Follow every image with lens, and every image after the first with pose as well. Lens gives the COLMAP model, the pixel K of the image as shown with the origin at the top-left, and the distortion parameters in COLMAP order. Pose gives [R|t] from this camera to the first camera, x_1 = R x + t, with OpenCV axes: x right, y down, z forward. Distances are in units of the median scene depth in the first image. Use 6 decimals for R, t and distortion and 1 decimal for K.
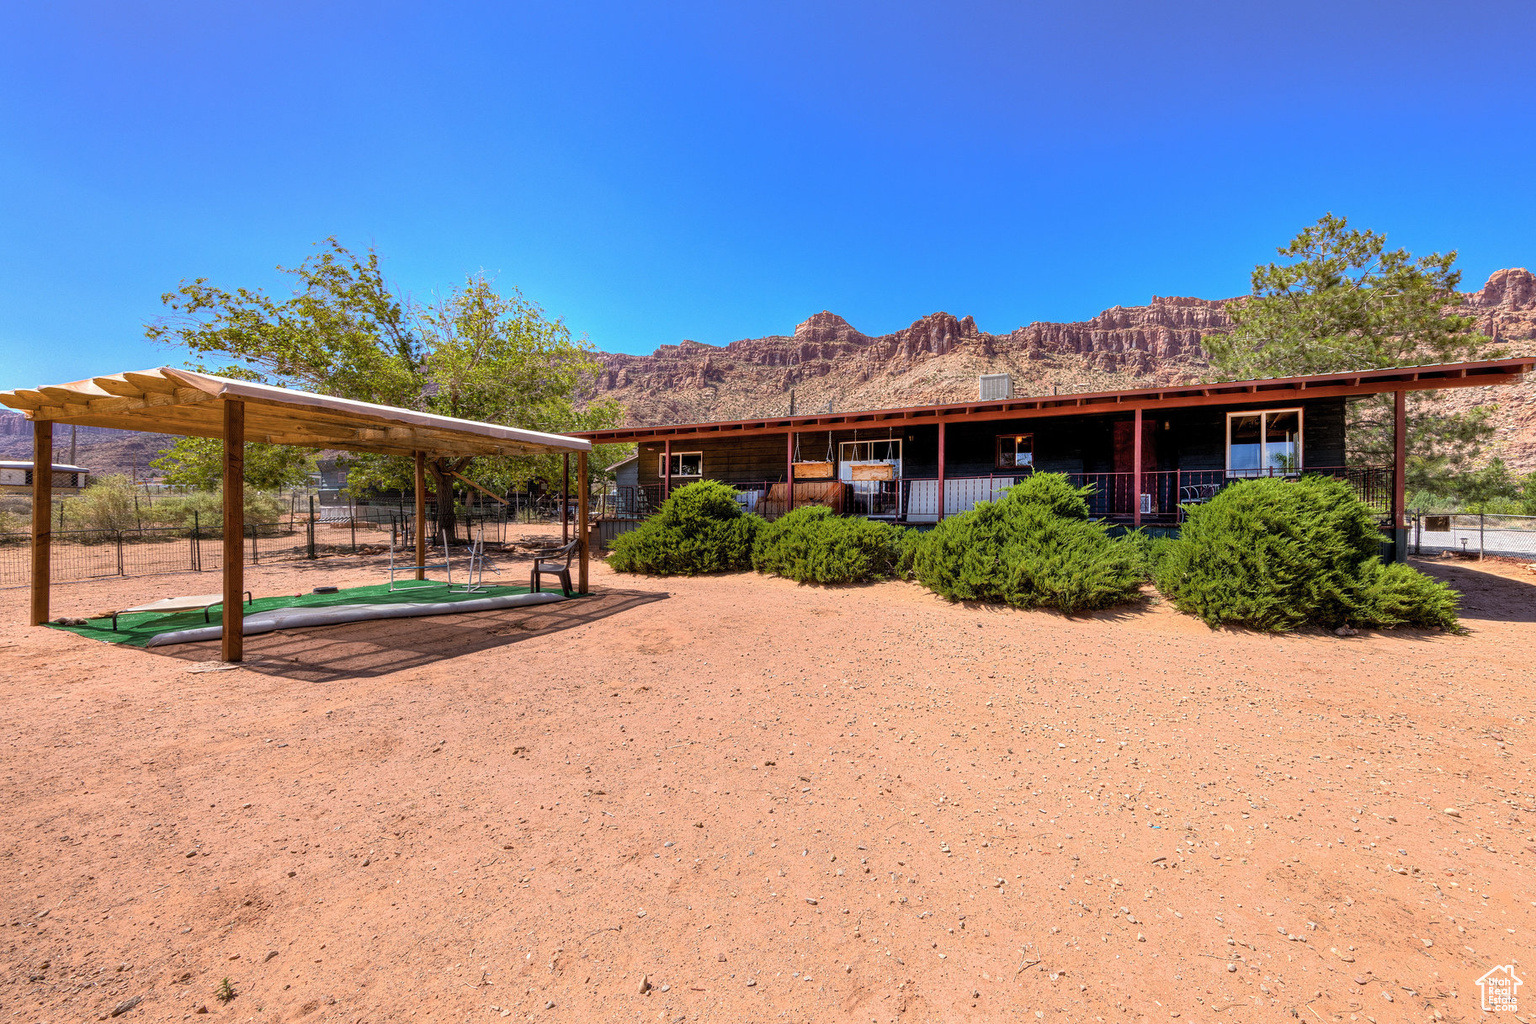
lens RADIAL K [[509.2, 0, 804.2], [0, 509.2, 515.8], [0, 0, 1]] dist [0.014118, -0.000537]
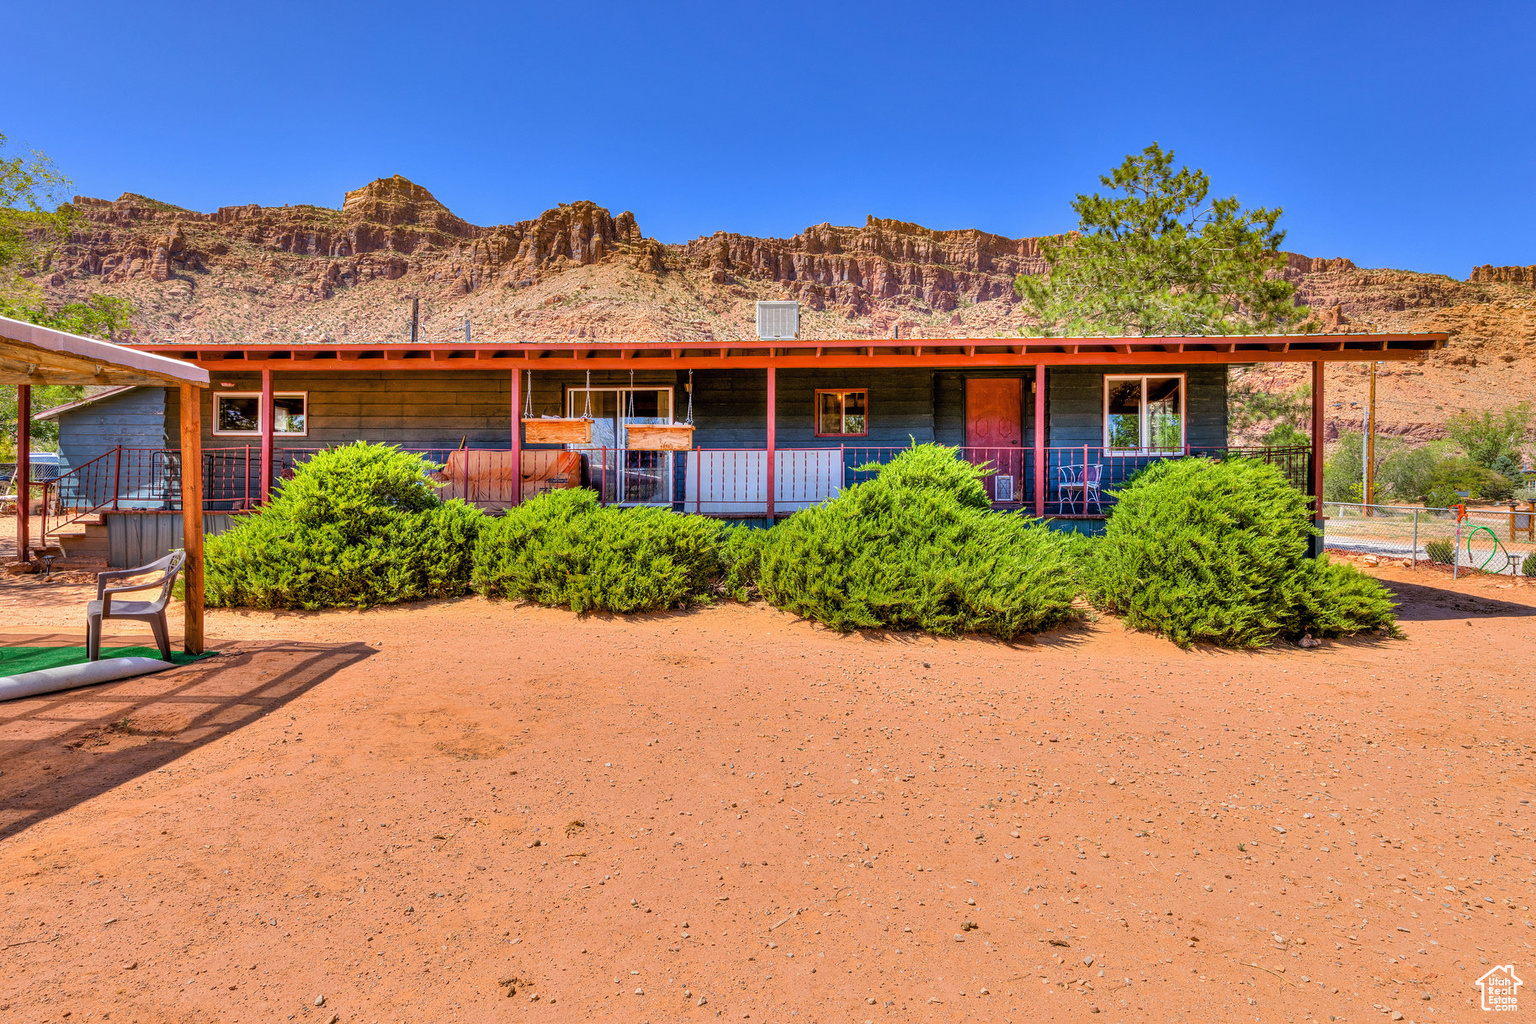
lens RADIAL K [[777.4, 0, 766.1], [0, 777.4, 508.3], [0, 0, 1]] dist [0.008977, 0.001536]
pose [[0.947556, -0.002174, 0.319583, -0.144042], [0.000379, 0.999984, 0.005680, -0.002506], [-0.319590, -0.005261, 0.947541, 0.052817]]
